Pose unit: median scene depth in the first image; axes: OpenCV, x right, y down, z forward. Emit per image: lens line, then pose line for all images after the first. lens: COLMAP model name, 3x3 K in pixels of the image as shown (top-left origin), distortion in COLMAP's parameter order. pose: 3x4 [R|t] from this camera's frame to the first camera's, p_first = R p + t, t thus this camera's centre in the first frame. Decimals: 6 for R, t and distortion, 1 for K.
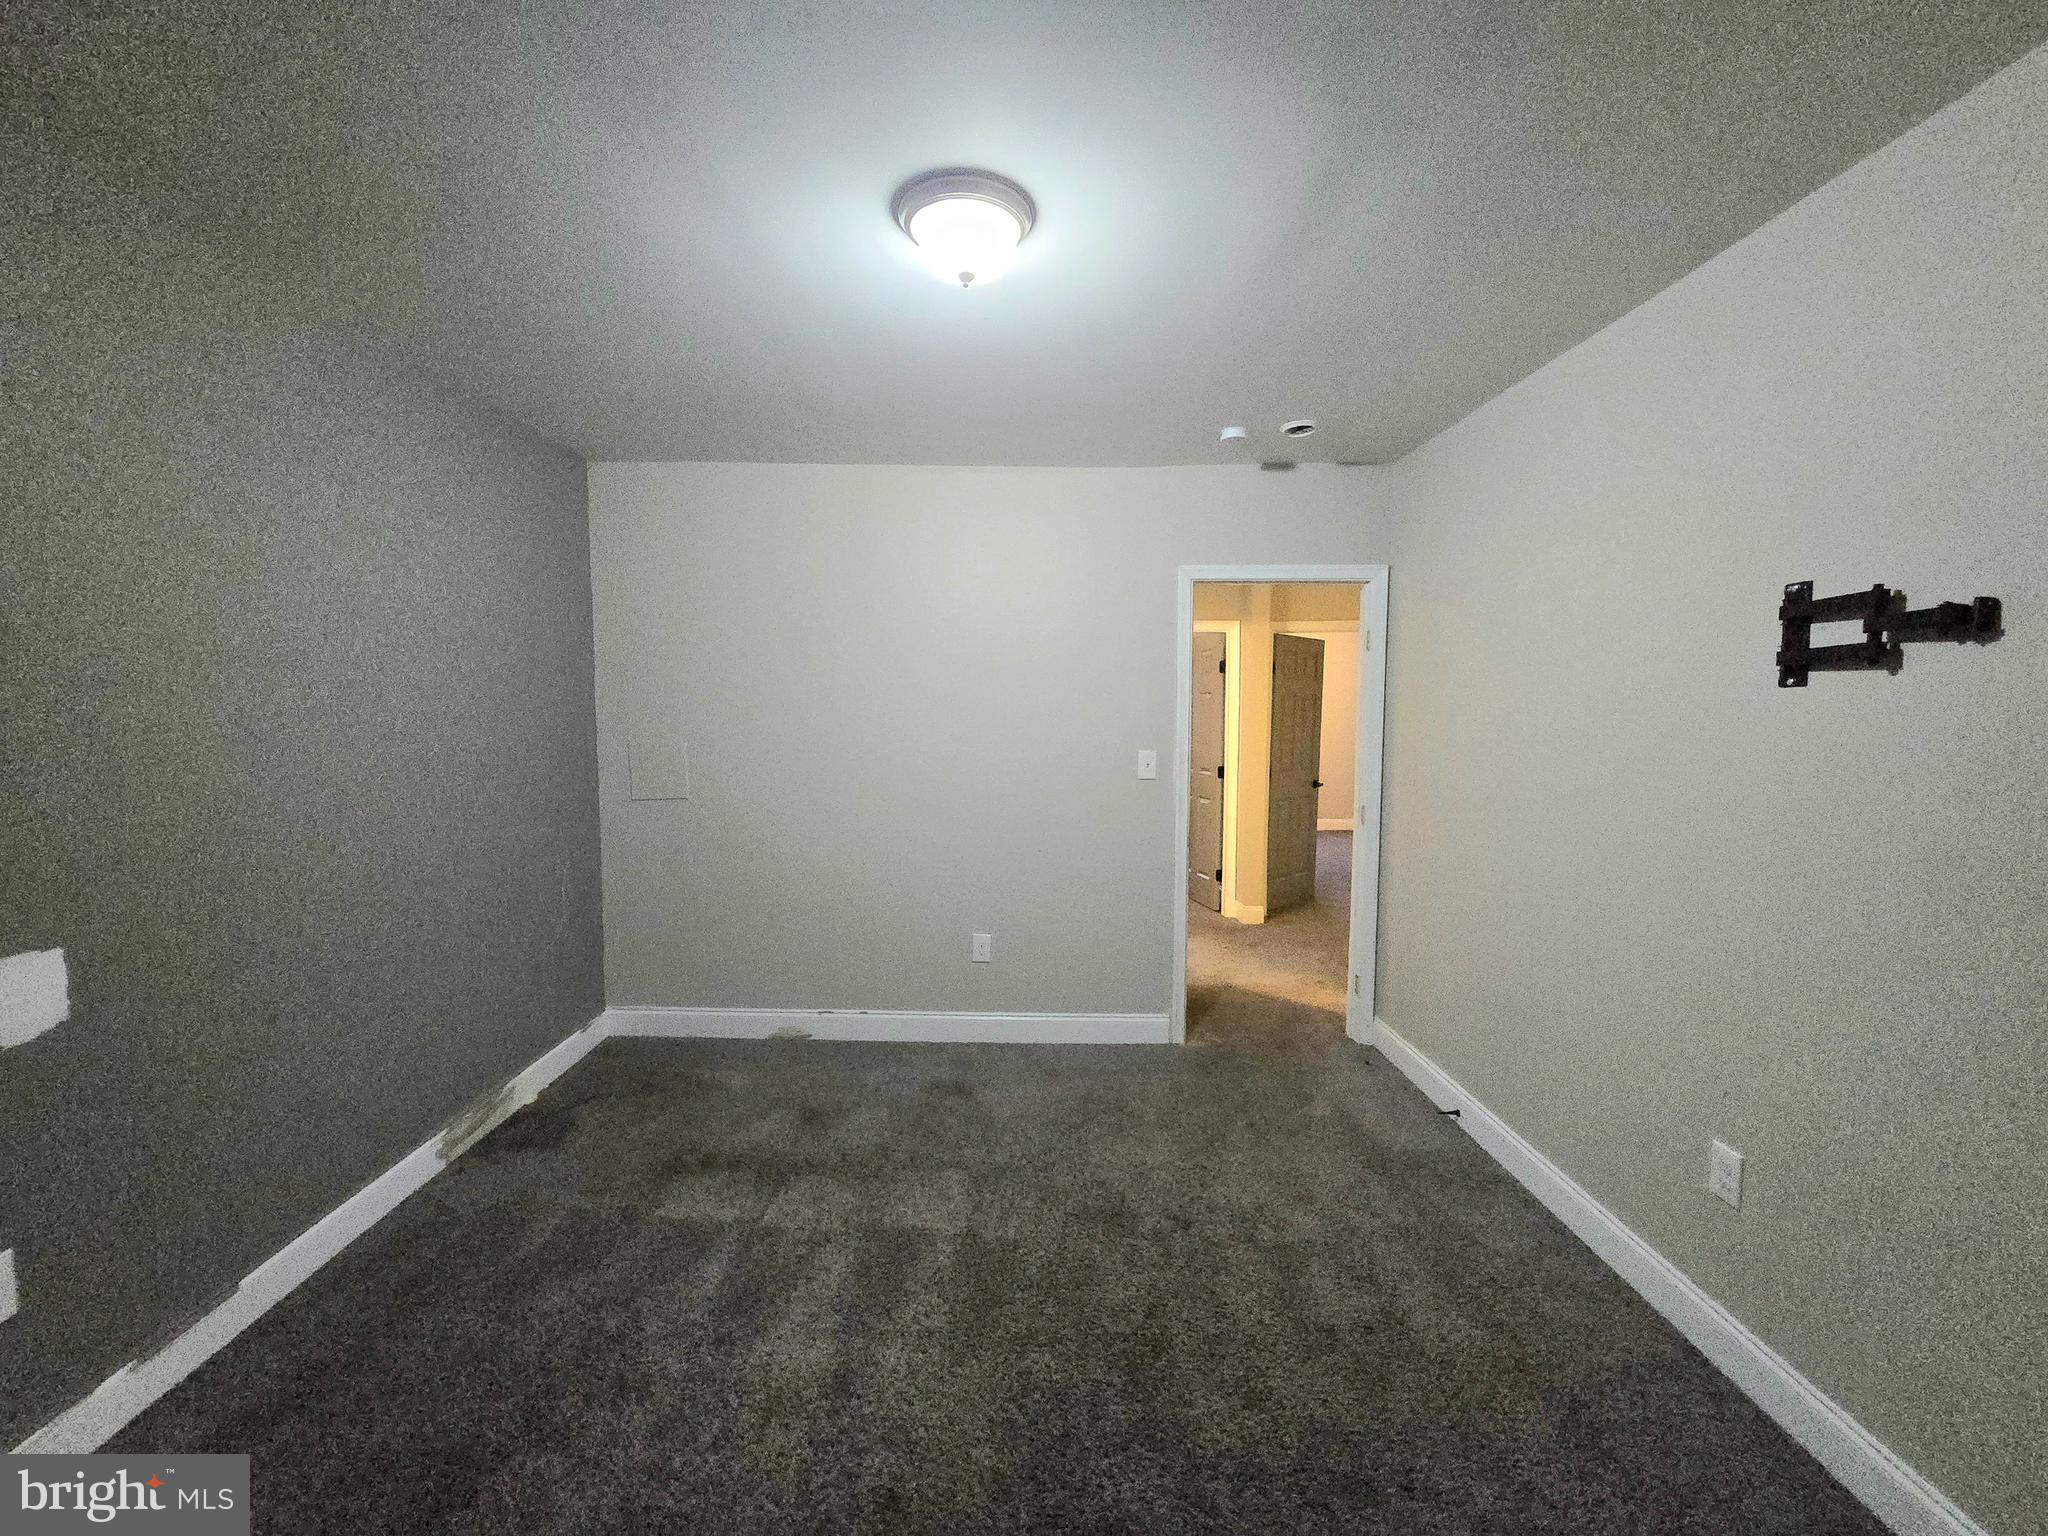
lens RADIAL K [[836.5, 0, 1019.5], [0, 836.5, 773.4], [0, 0, 1]] dist [-0.000759, 0.000236]
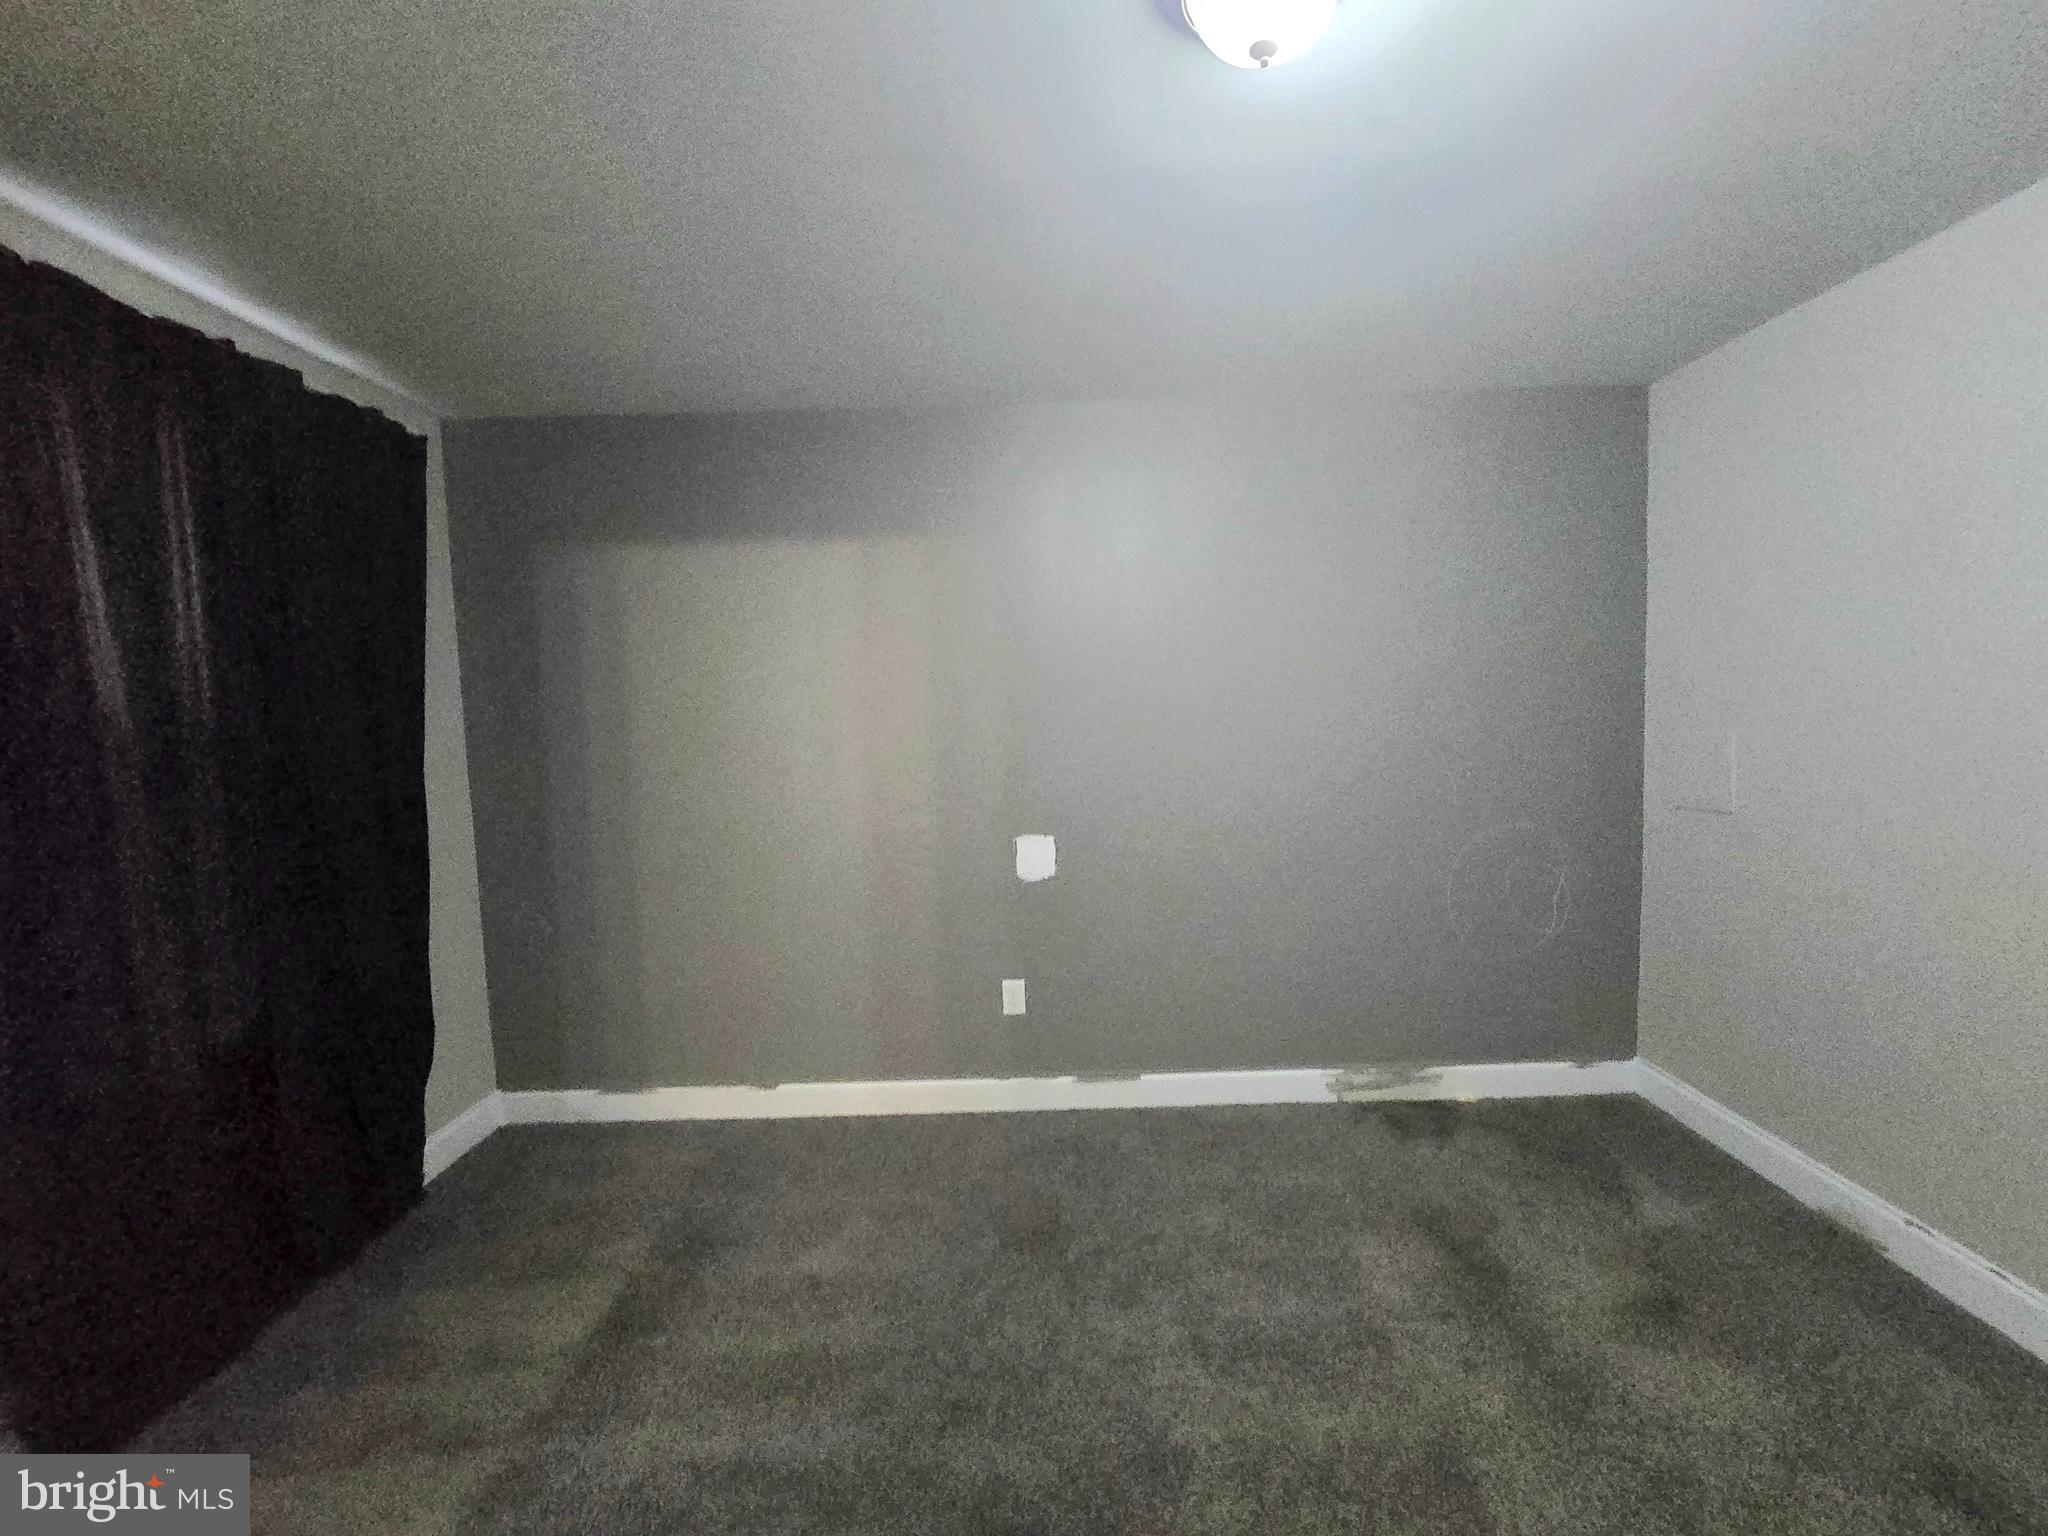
lens RADIAL K [[836.5, 0, 1019.5], [0, 836.5, 773.4], [0, 0, 1]] dist [-0.000759, 0.000236]
pose [[-0.005063, 0.068845, -0.997615, 0.542535], [-0.046693, 0.996523, 0.069006, -0.041954], [0.998896, 0.046931, -0.001831, 0.709912]]
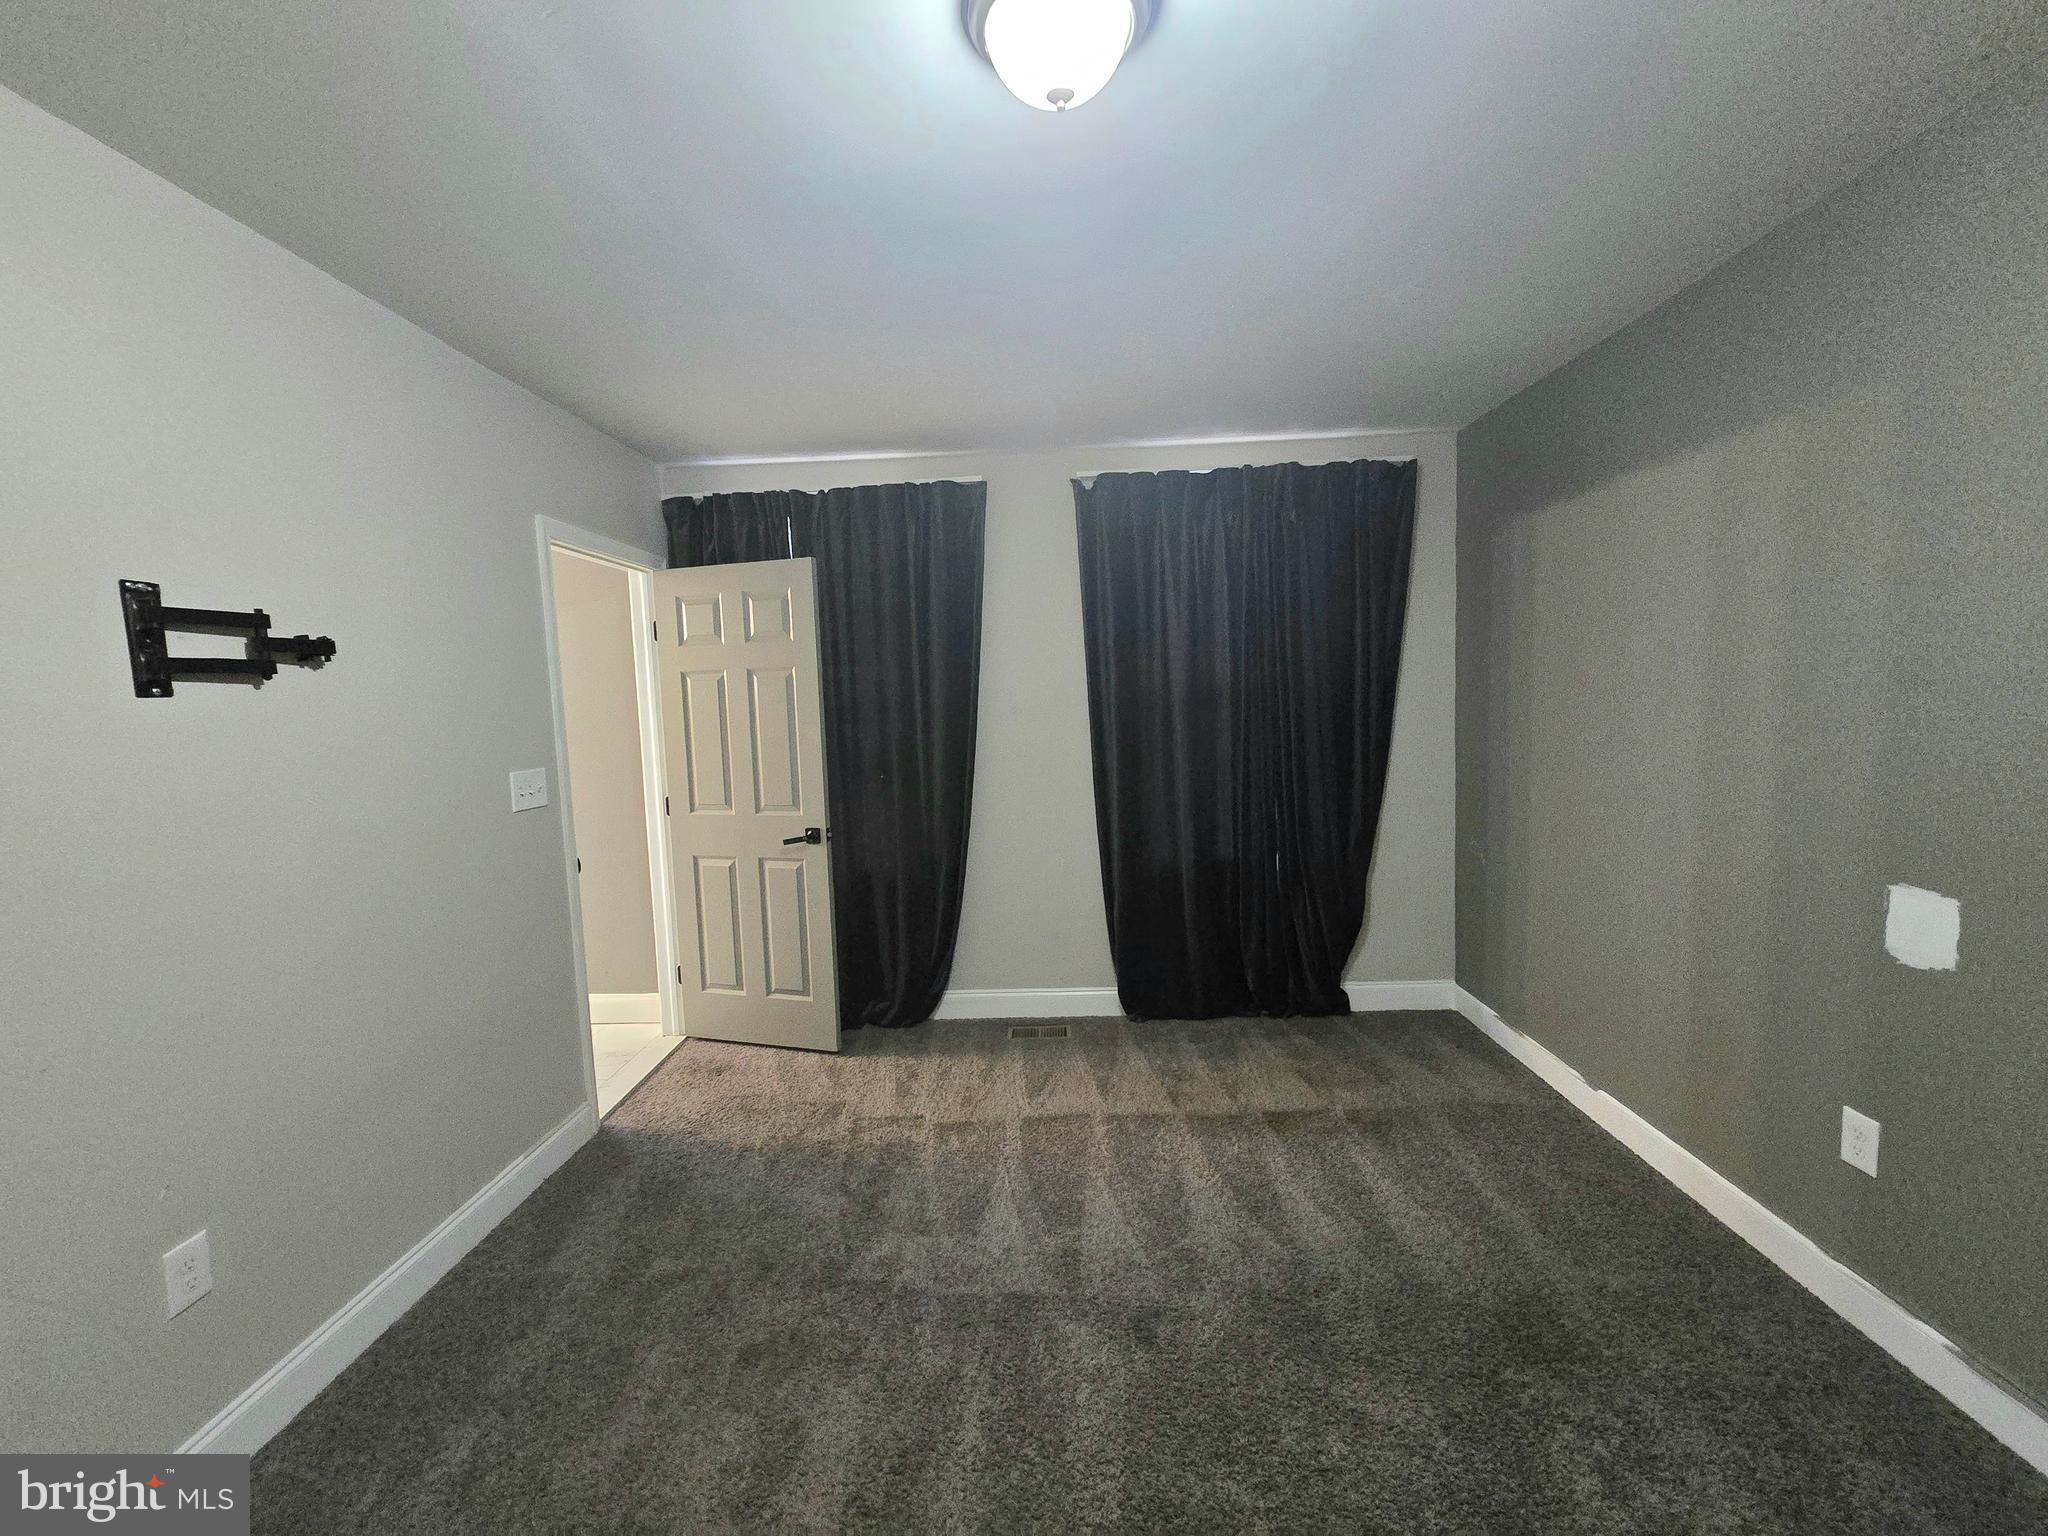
lens RADIAL K [[836.5, 0, 1019.5], [0, 836.5, 773.4], [0, 0, 1]] dist [-0.000759, 0.000236]
pose [[-0.998986, 0.028297, 0.035031, -0.033153], [0.033955, 0.984299, 0.173215, -0.121663], [-0.029579, 0.174228, -0.984261, 1.547622]]
